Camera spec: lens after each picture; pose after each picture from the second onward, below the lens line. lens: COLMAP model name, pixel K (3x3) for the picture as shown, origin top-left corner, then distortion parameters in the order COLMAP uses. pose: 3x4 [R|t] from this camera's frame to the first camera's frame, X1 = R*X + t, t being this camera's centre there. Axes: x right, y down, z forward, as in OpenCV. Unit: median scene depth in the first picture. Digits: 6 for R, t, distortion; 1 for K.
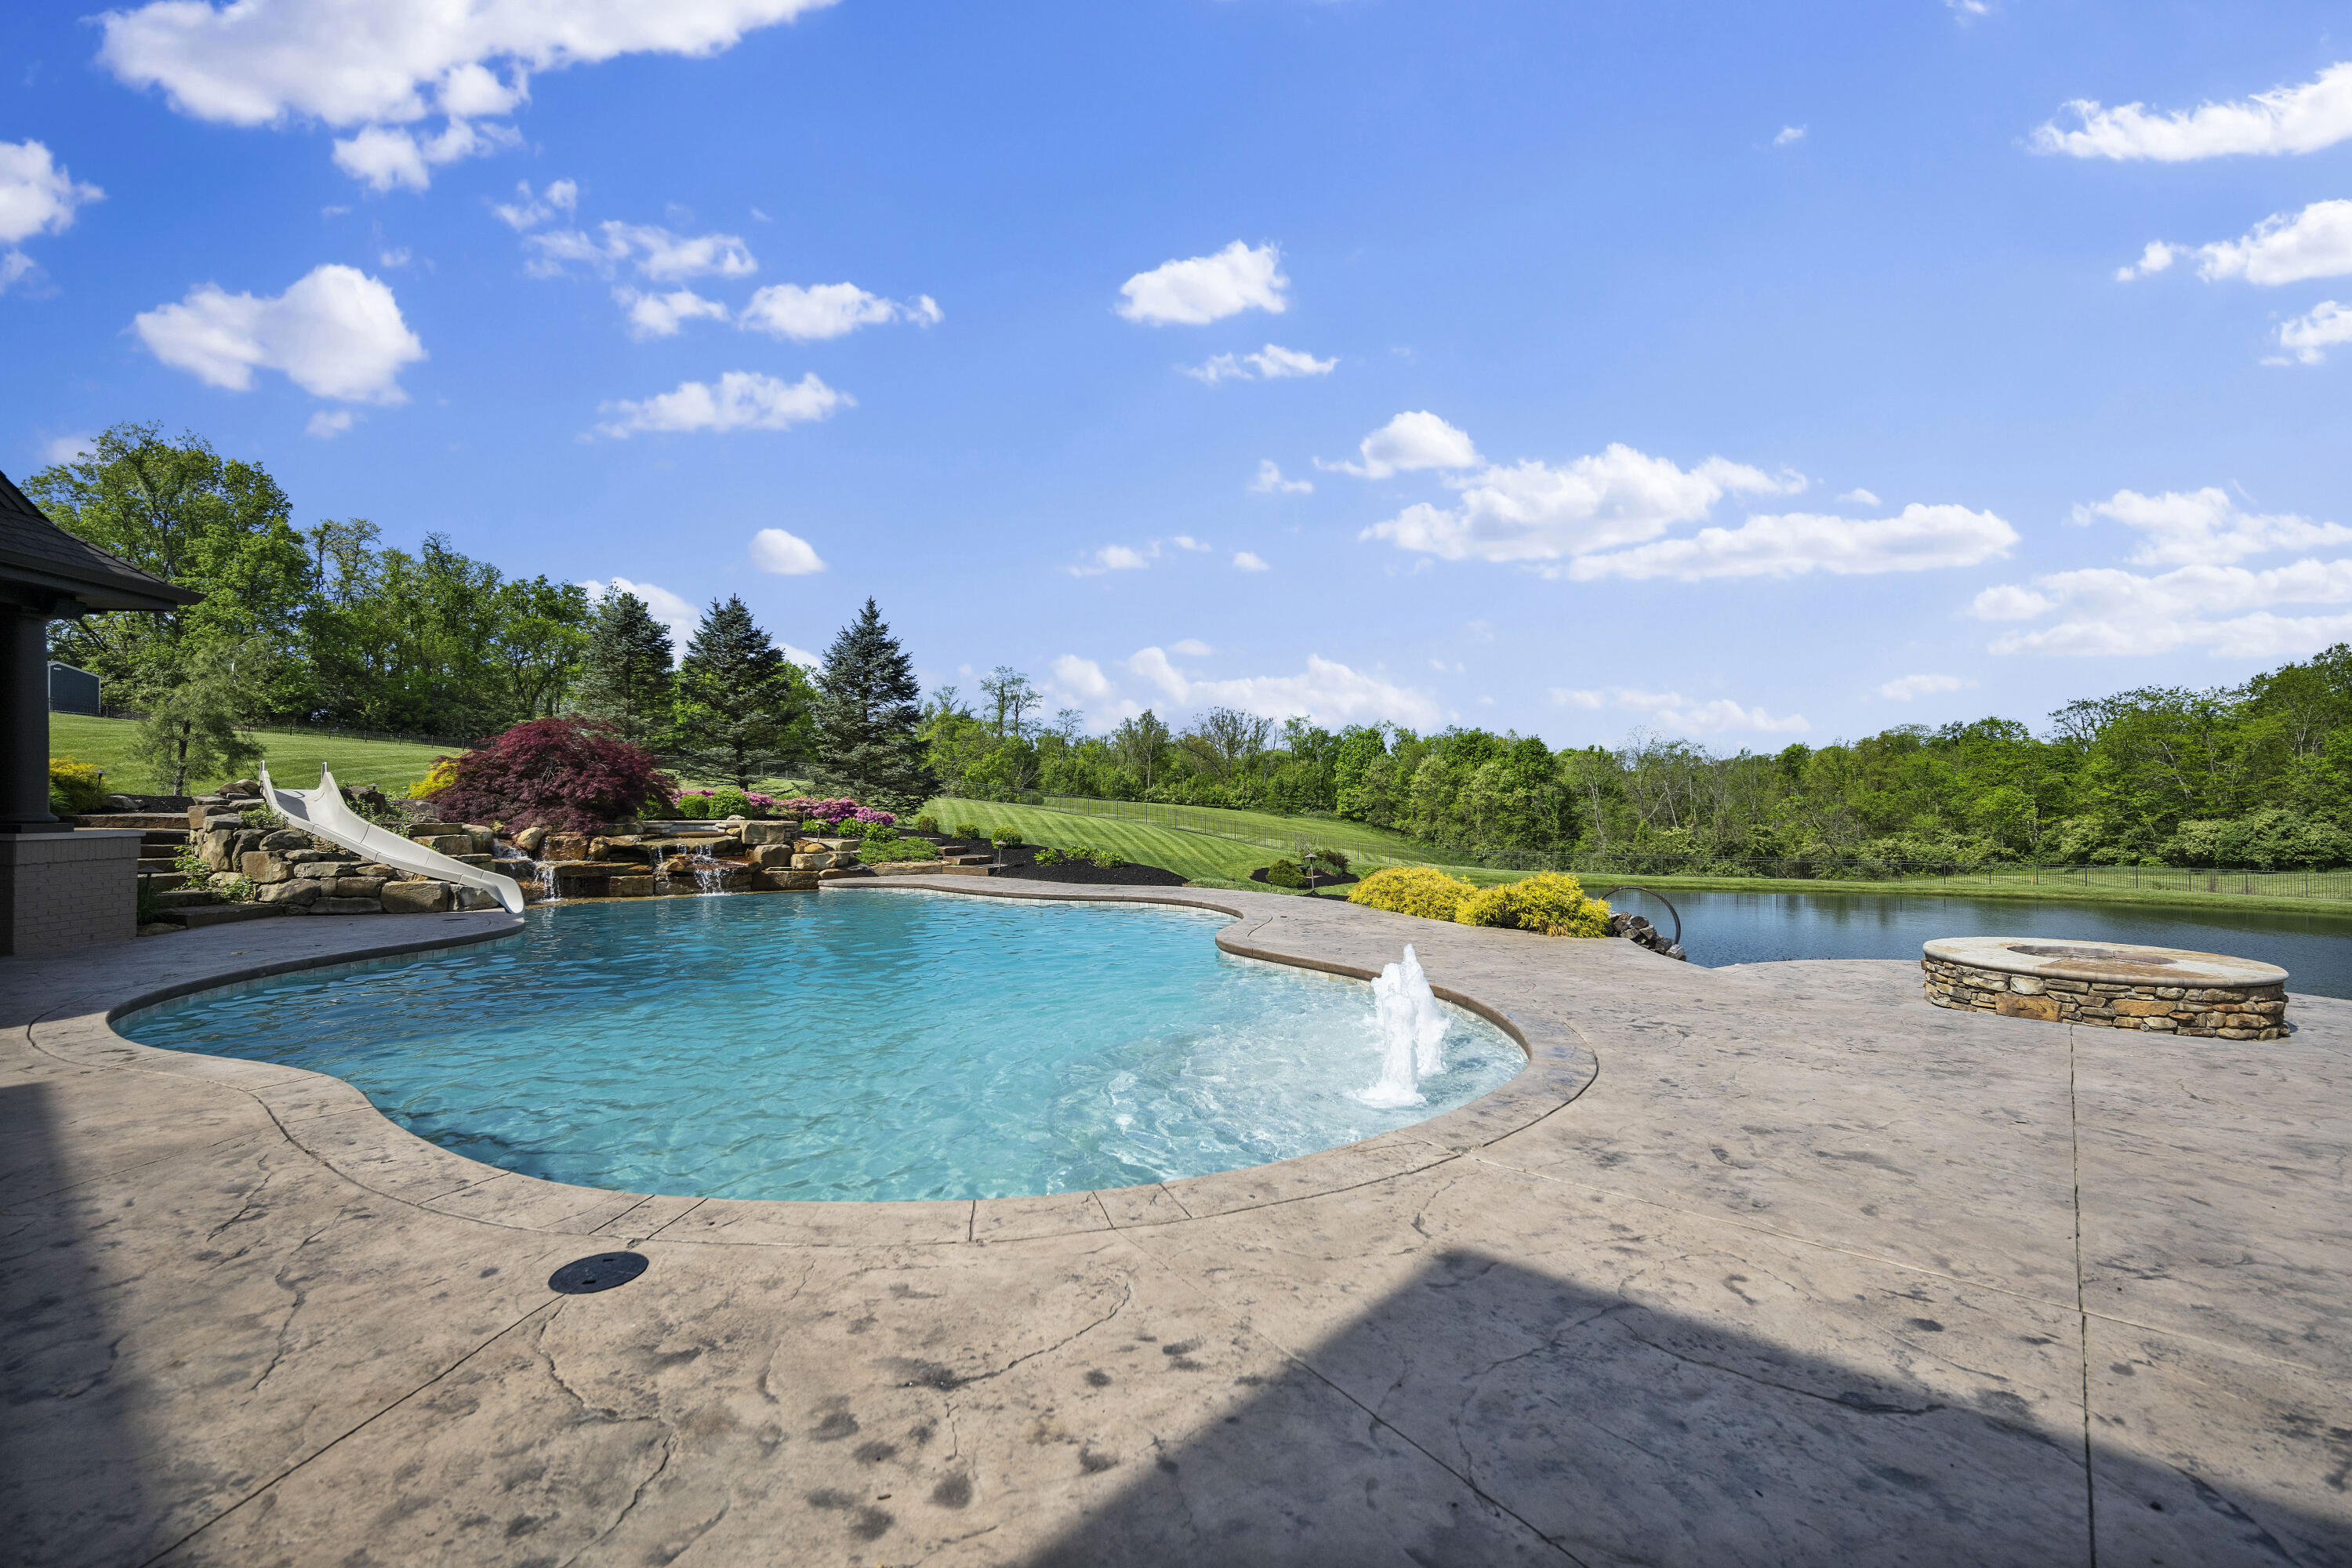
lens RADIAL K [[1041.4, 0, 1176.0], [0, 1041.4, 784.0], [0, 0, 1]] dist [-0.002130, -0.001323]
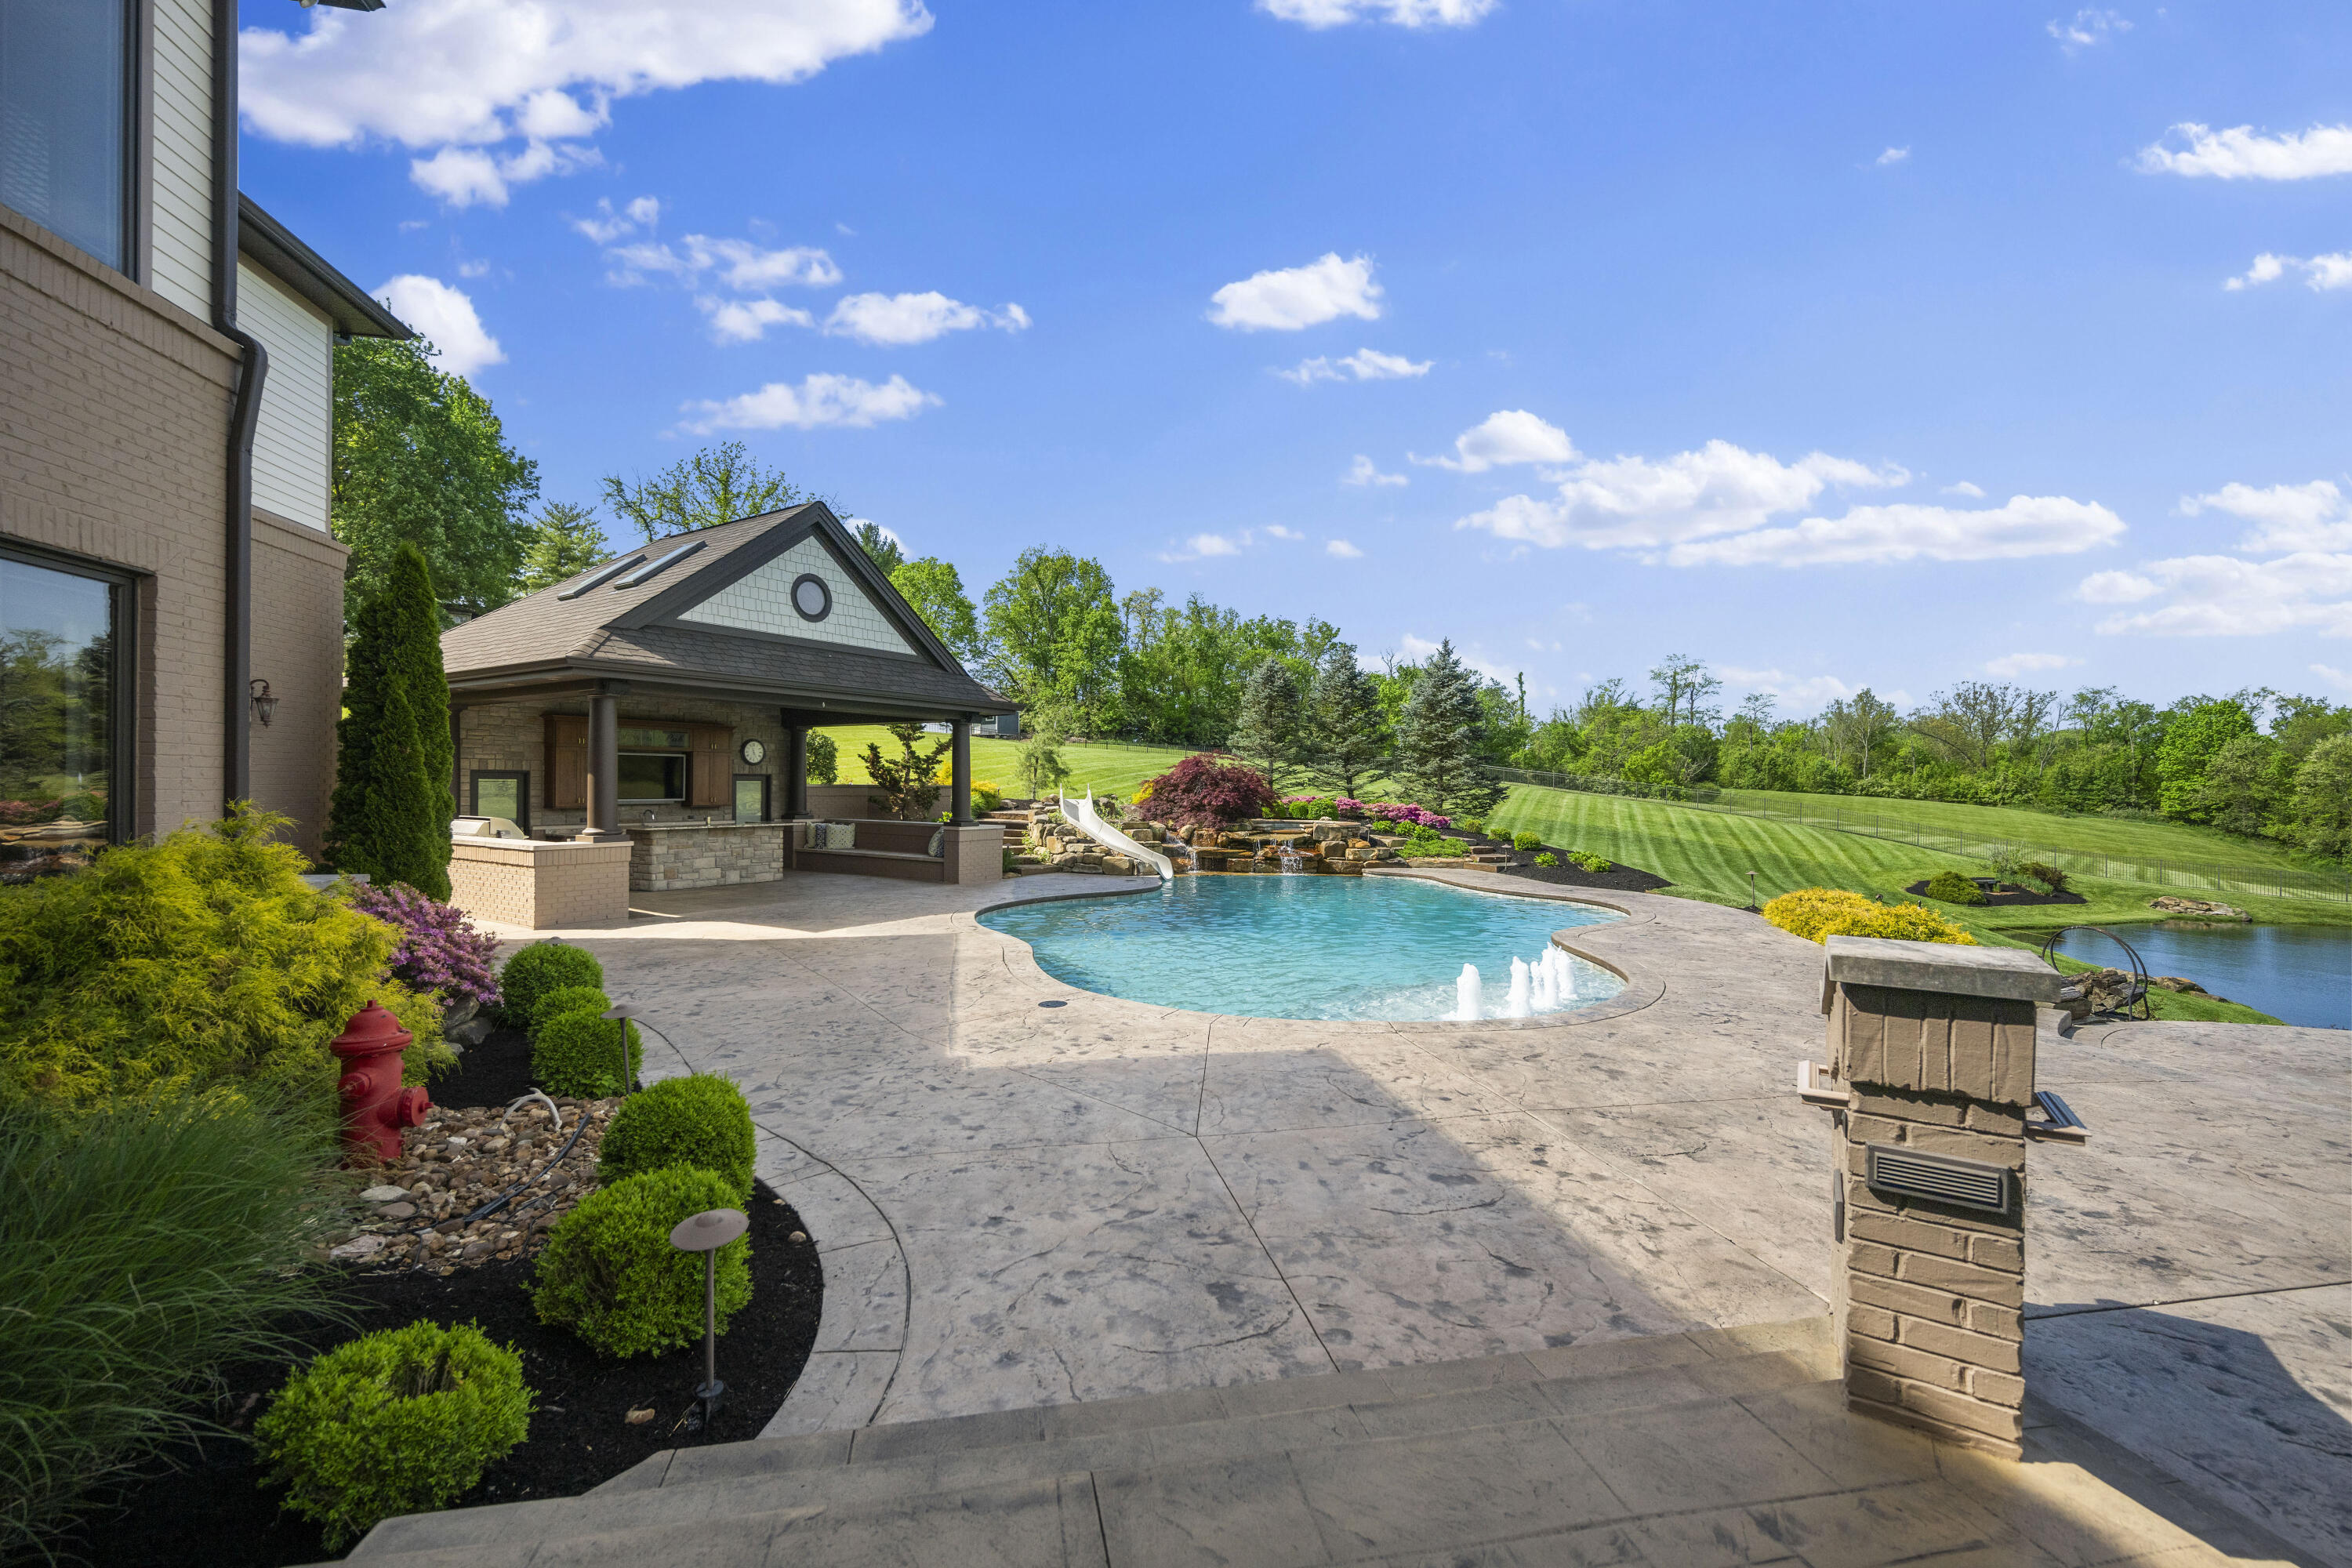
lens RADIAL K [[1009.0, 0, 1176.0], [0, 1009.0, 784.0], [0, 0, 1]] dist [0.001060, 0.000158]
pose [[0.789166, 0.006998, -0.614140, 0.093510], [0.002398, 0.999892, 0.014475, -0.012927], [0.614175, -0.012896, 0.789065, -0.066558]]
